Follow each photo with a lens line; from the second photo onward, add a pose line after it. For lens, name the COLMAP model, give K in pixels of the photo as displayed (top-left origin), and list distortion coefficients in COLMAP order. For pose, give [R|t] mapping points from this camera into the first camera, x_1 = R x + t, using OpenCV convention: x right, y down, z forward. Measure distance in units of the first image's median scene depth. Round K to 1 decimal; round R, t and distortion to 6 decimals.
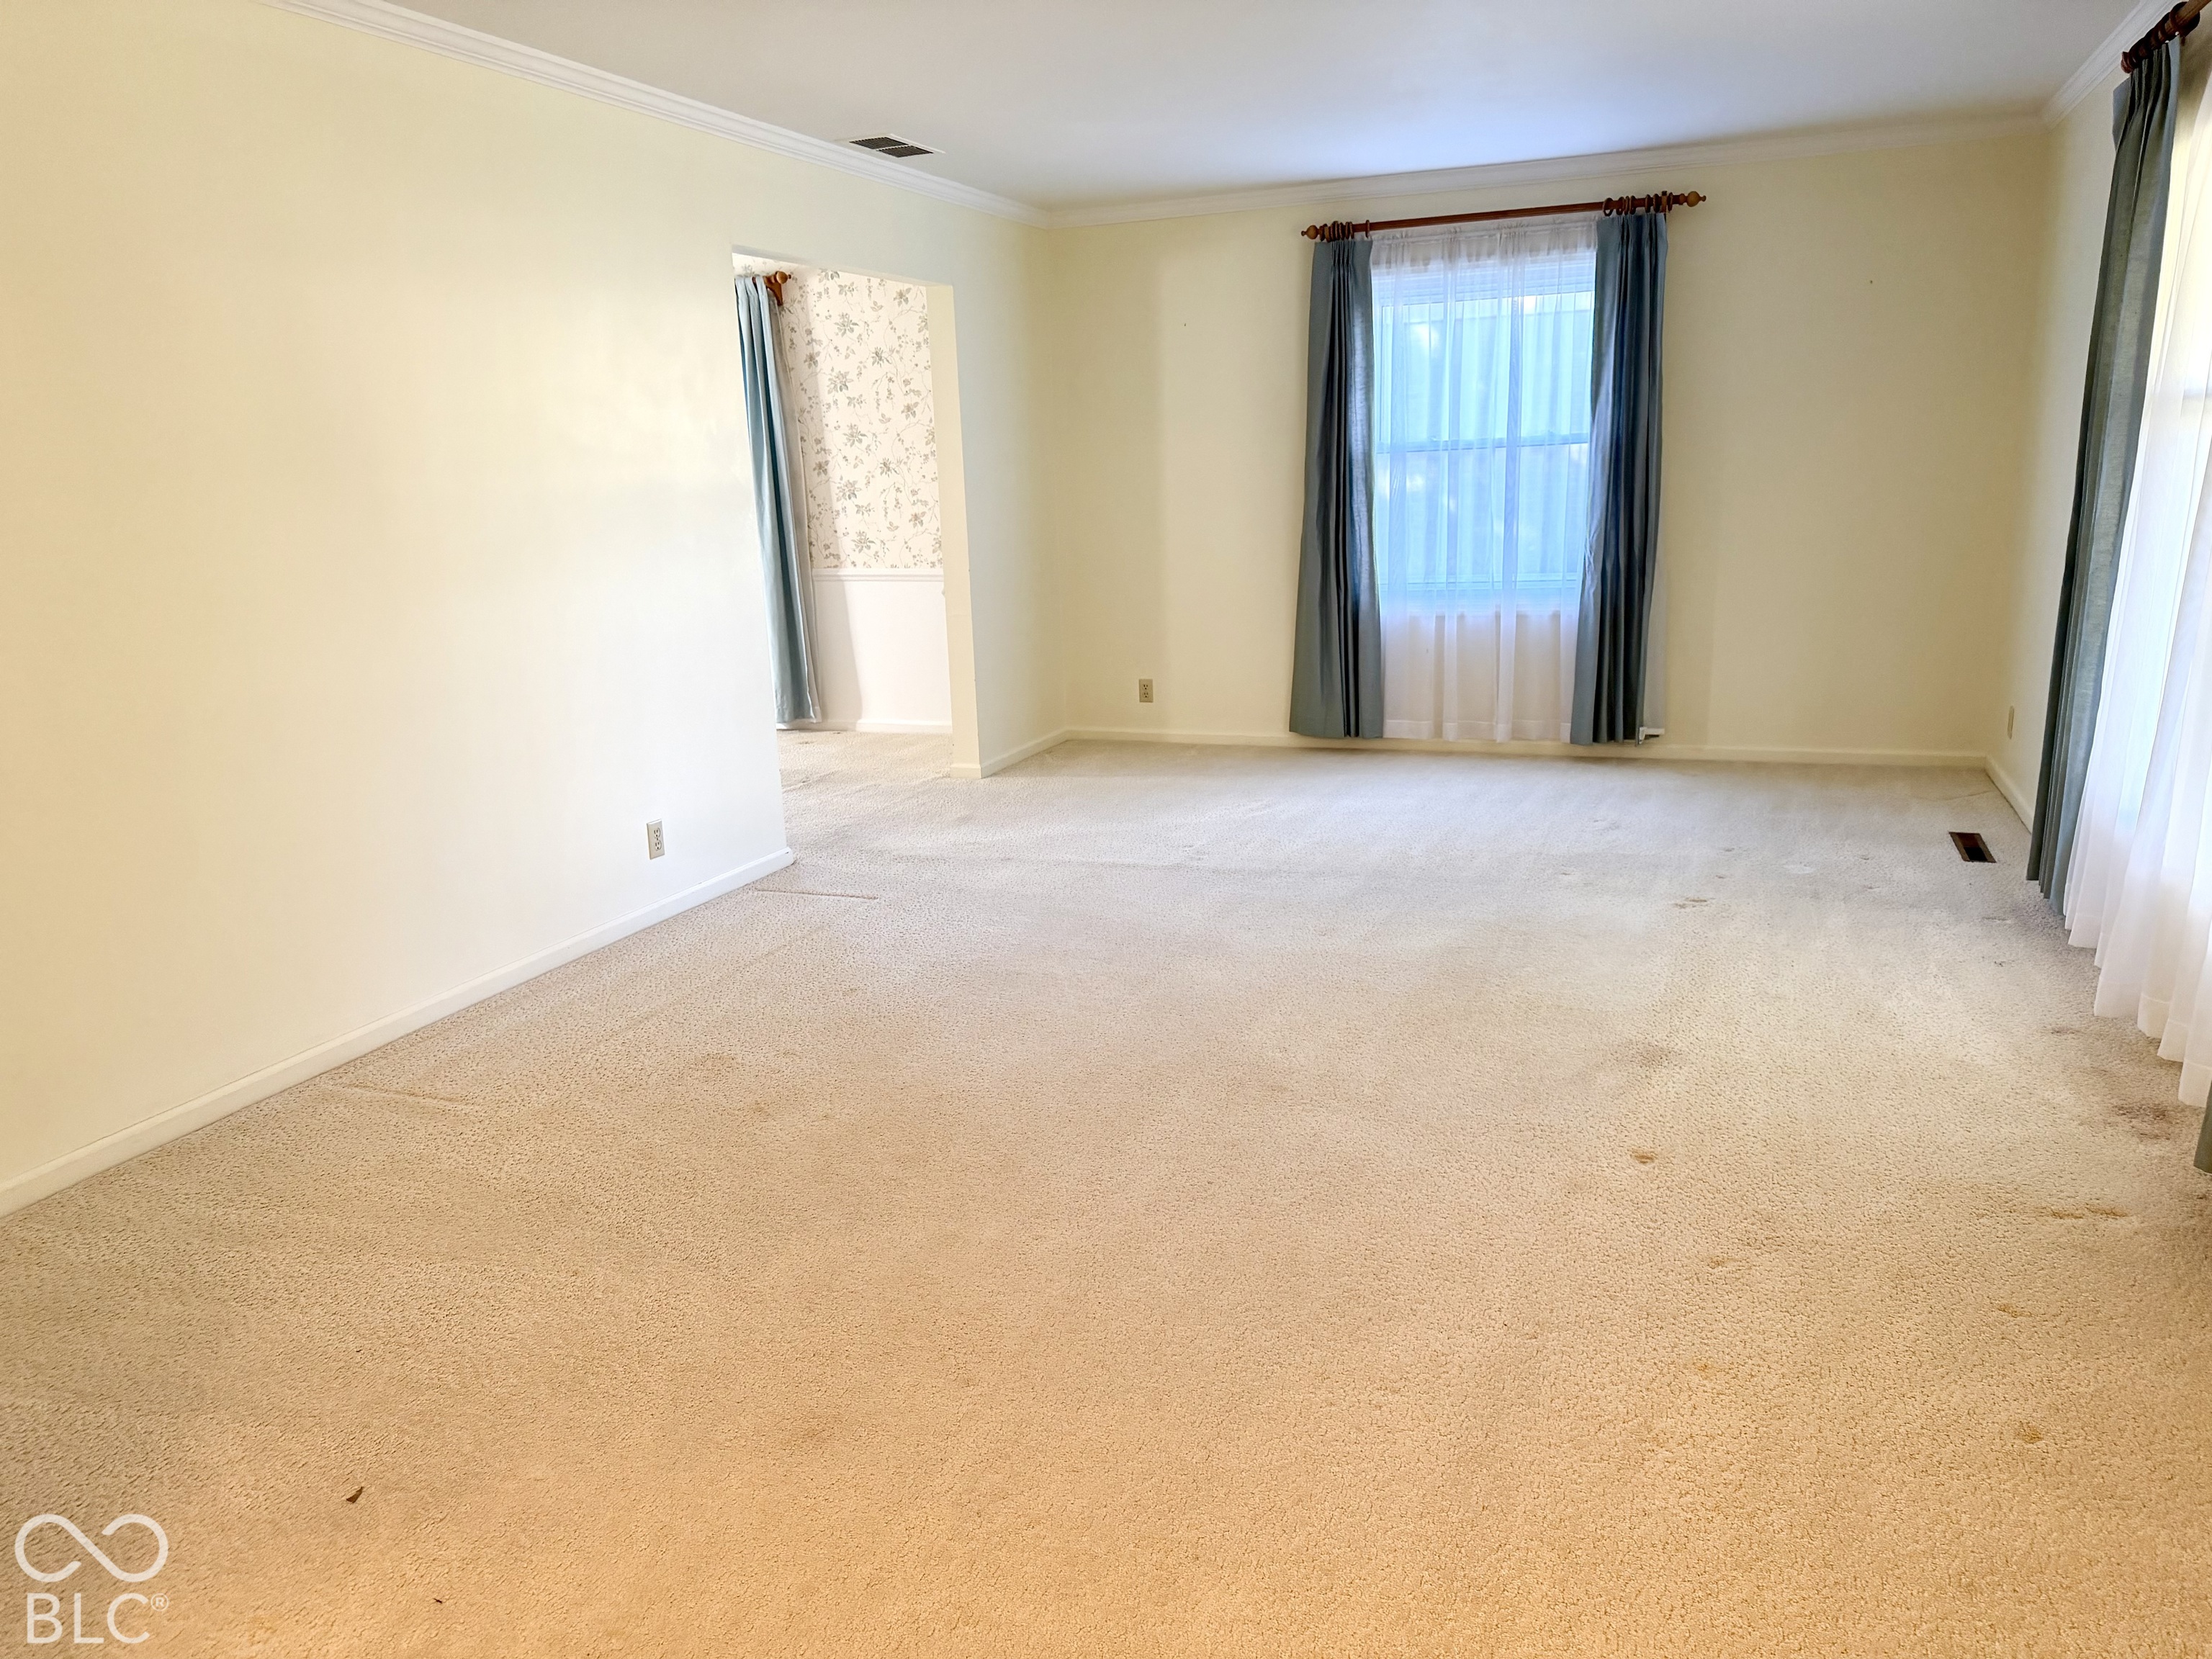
lens RADIAL K [[1572.9, 0, 1059.9], [0, 1572.9, 823.4], [0, 0, 1]] dist [0.107970, -0.165728]
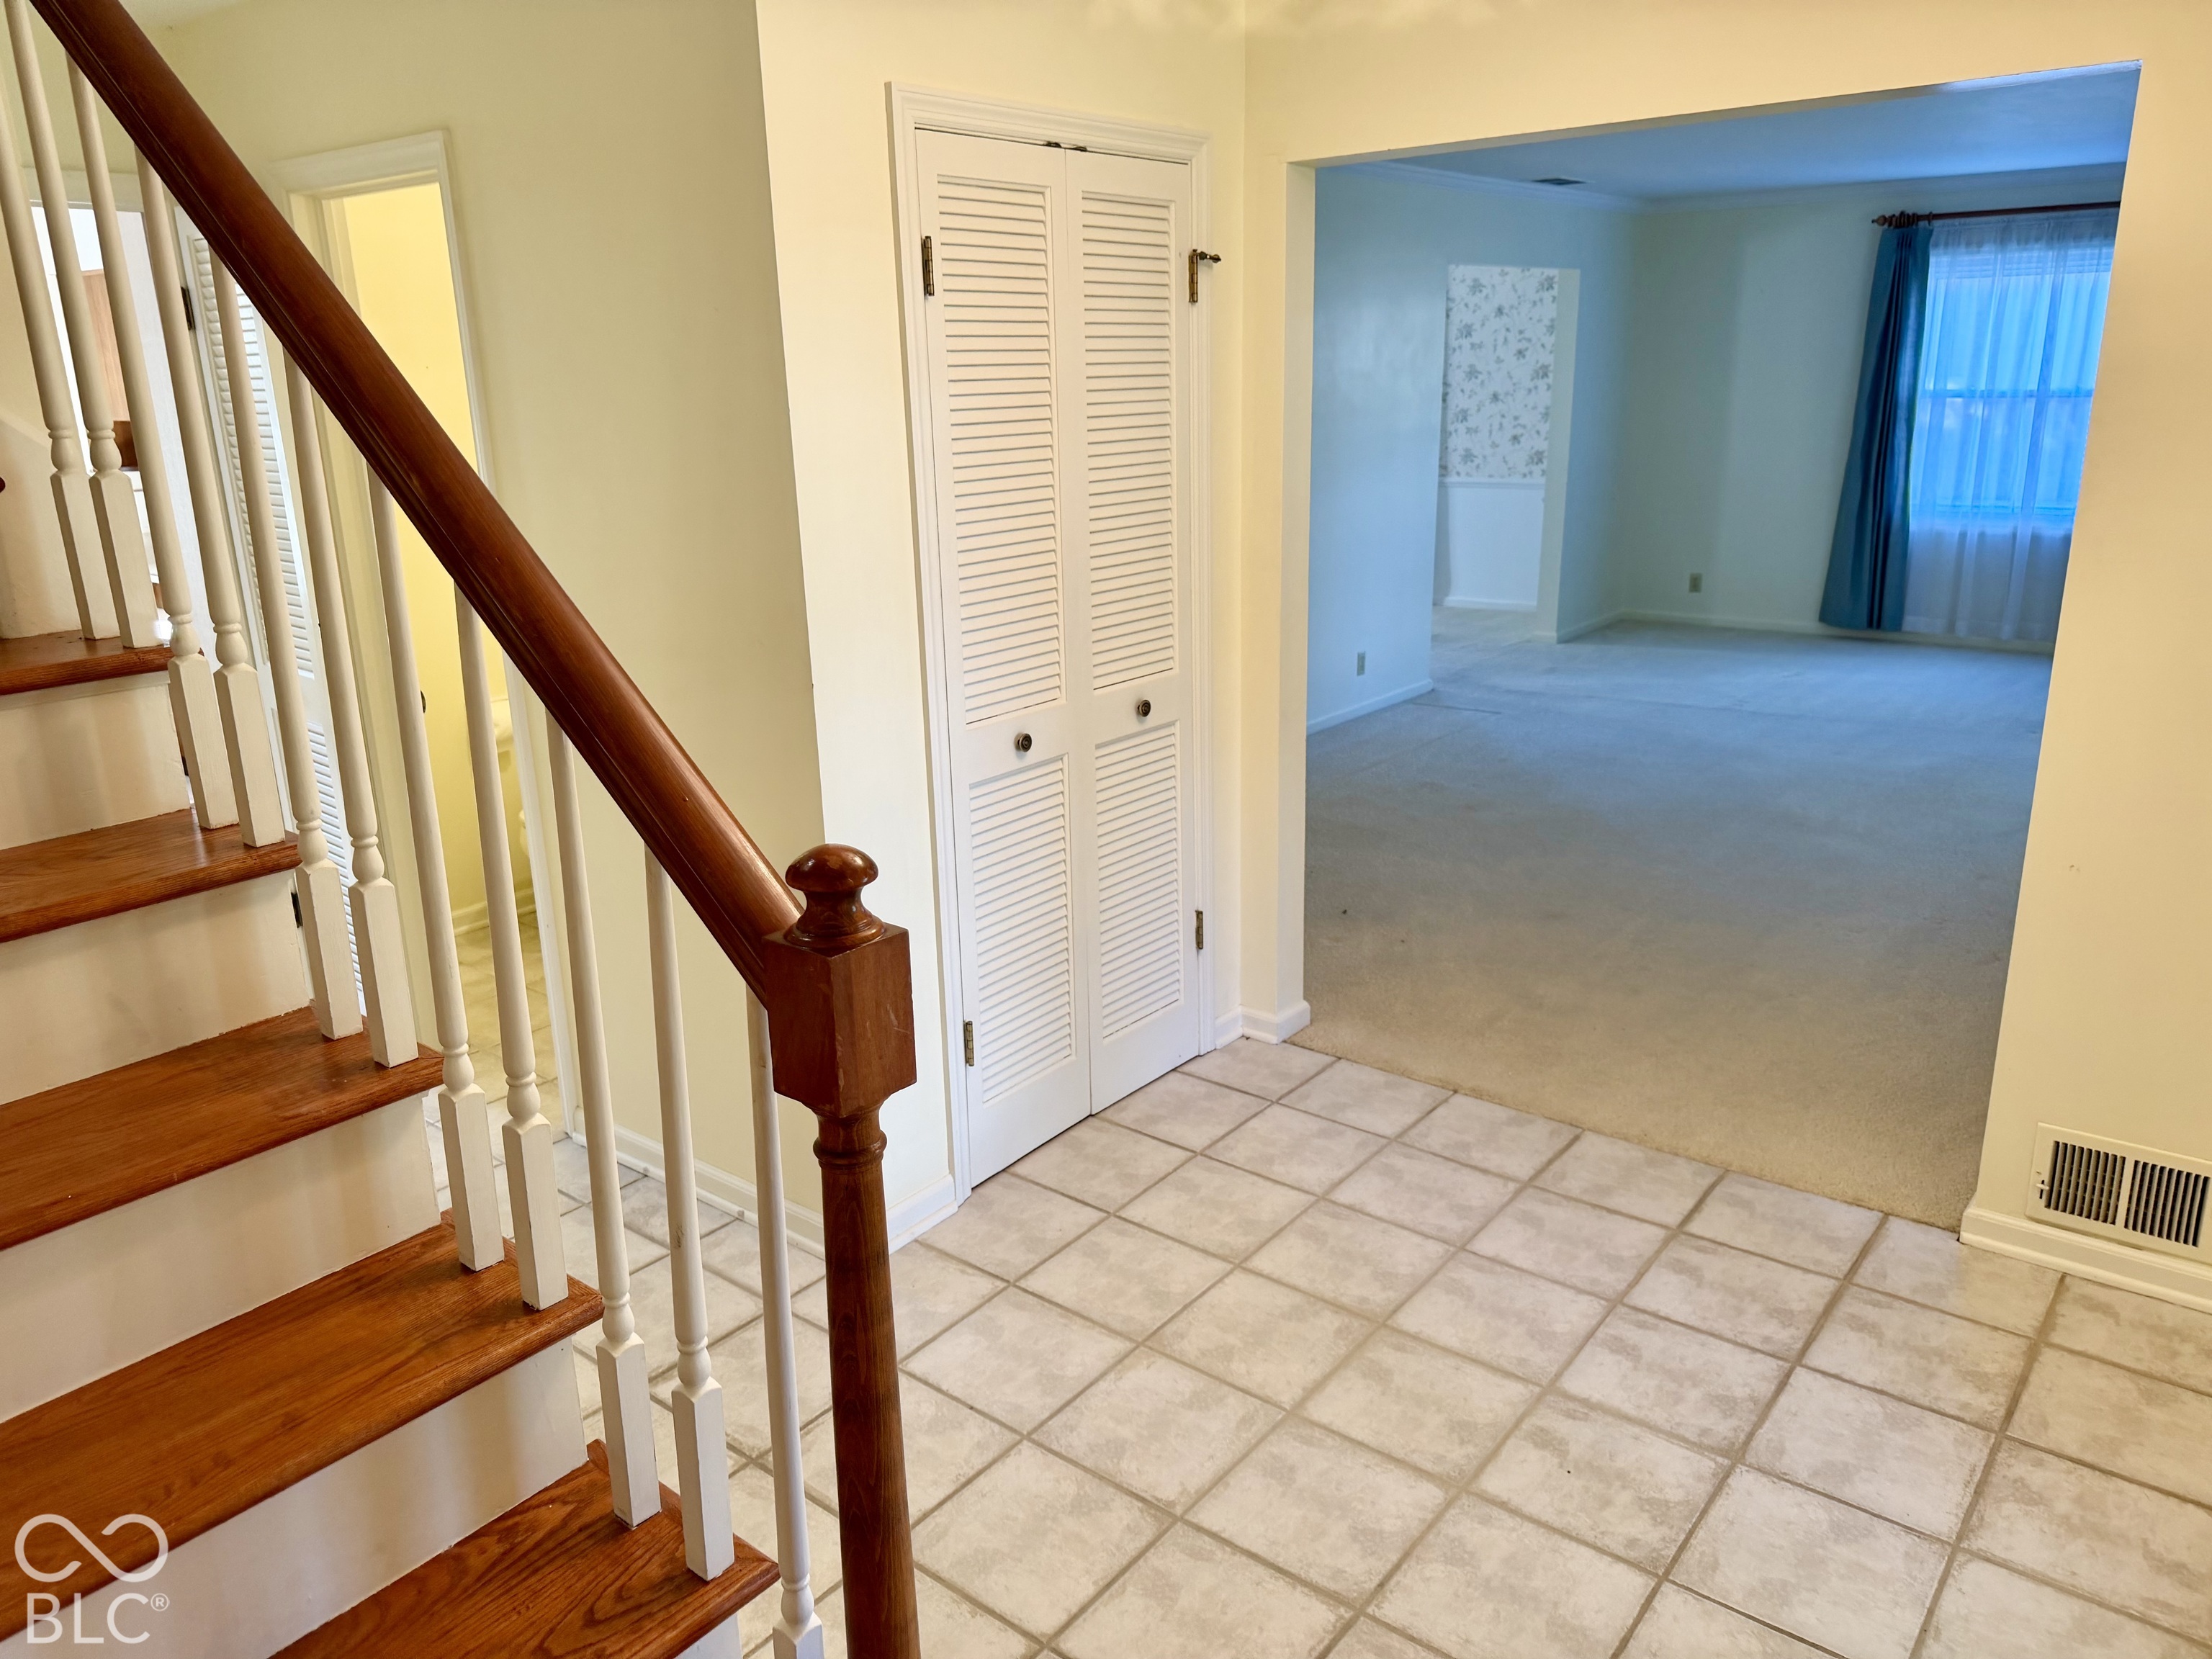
lens RADIAL K [[1572.9, 0, 1059.9], [0, 1572.9, 823.4], [0, 0, 1]] dist [0.107970, -0.165728]
pose [[0.957664, 0.093558, -0.272261, -0.071686], [-0.074050, 0.993952, 0.081090, 0.043809], [0.278202, -0.057496, 0.958800, -0.398354]]
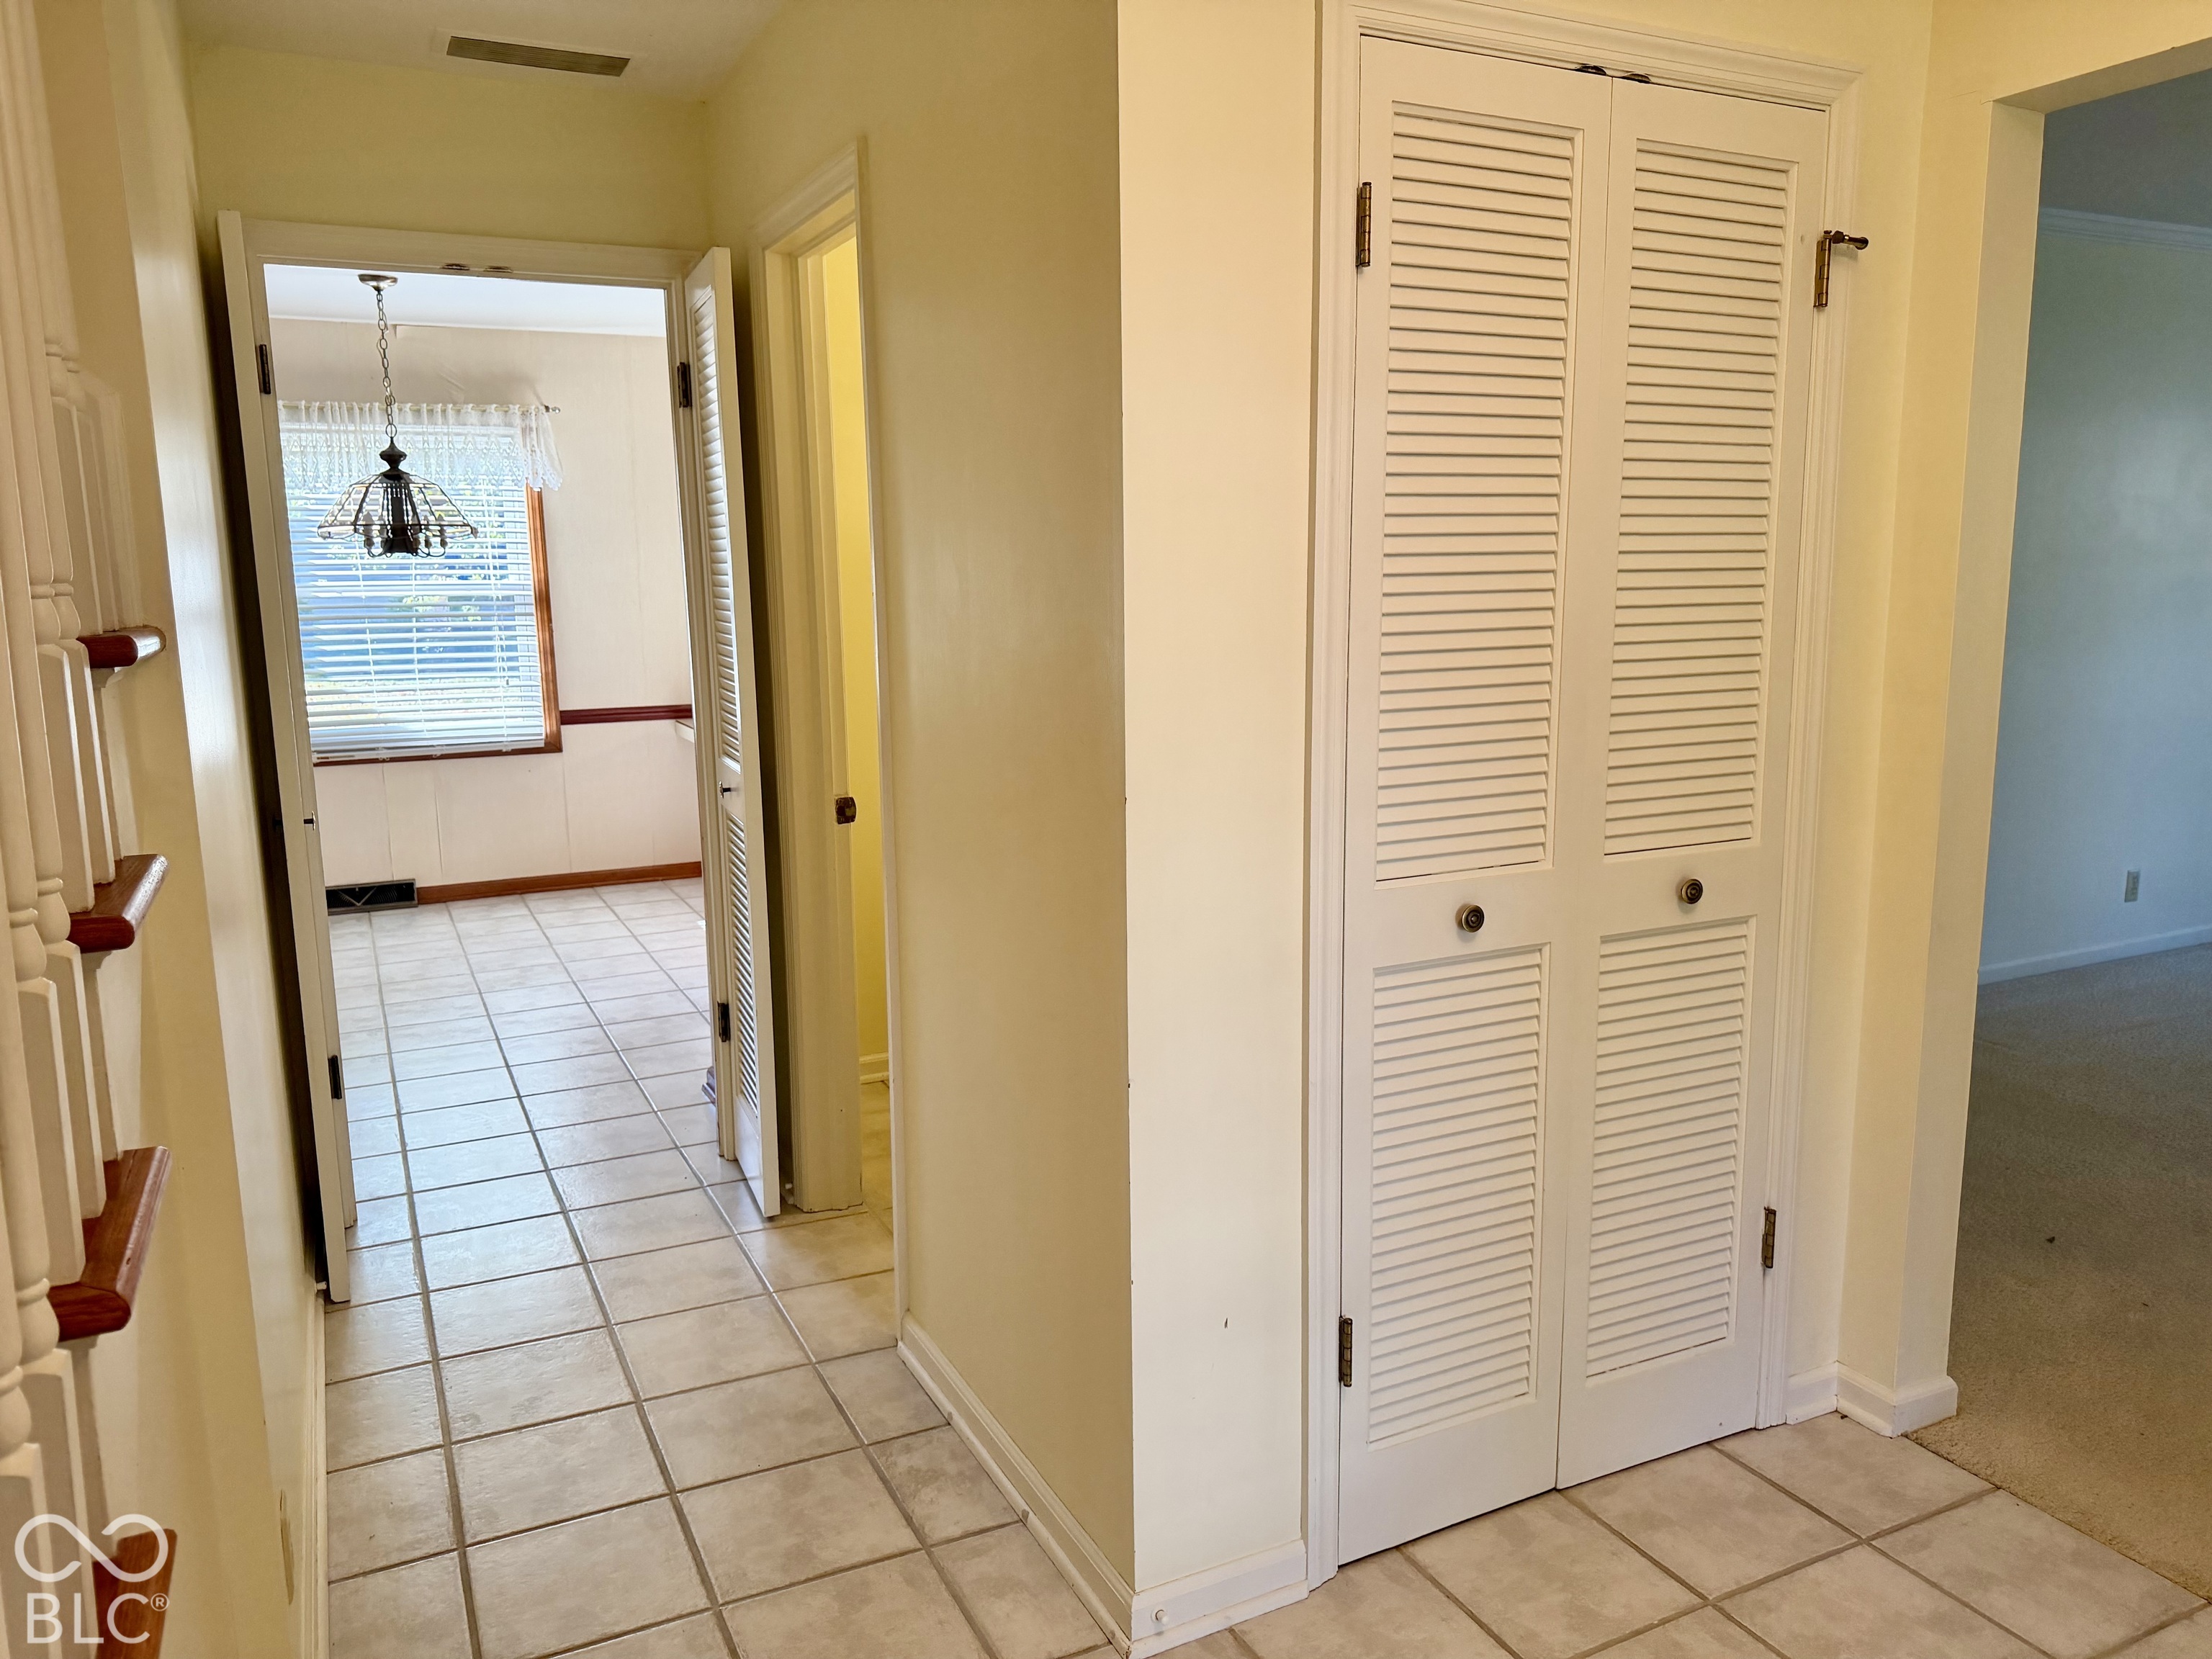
lens RADIAL K [[1544.5, 0, 1106.0], [0, 1544.5, 829.5], [0, 0, 1]] dist [0.000730, -0.003719]
pose [[0.749918, 0.136999, -0.647190, -0.068179], [-0.162465, 0.986500, 0.020572, 0.046887], [0.641271, 0.089719, 0.762052, -0.216992]]
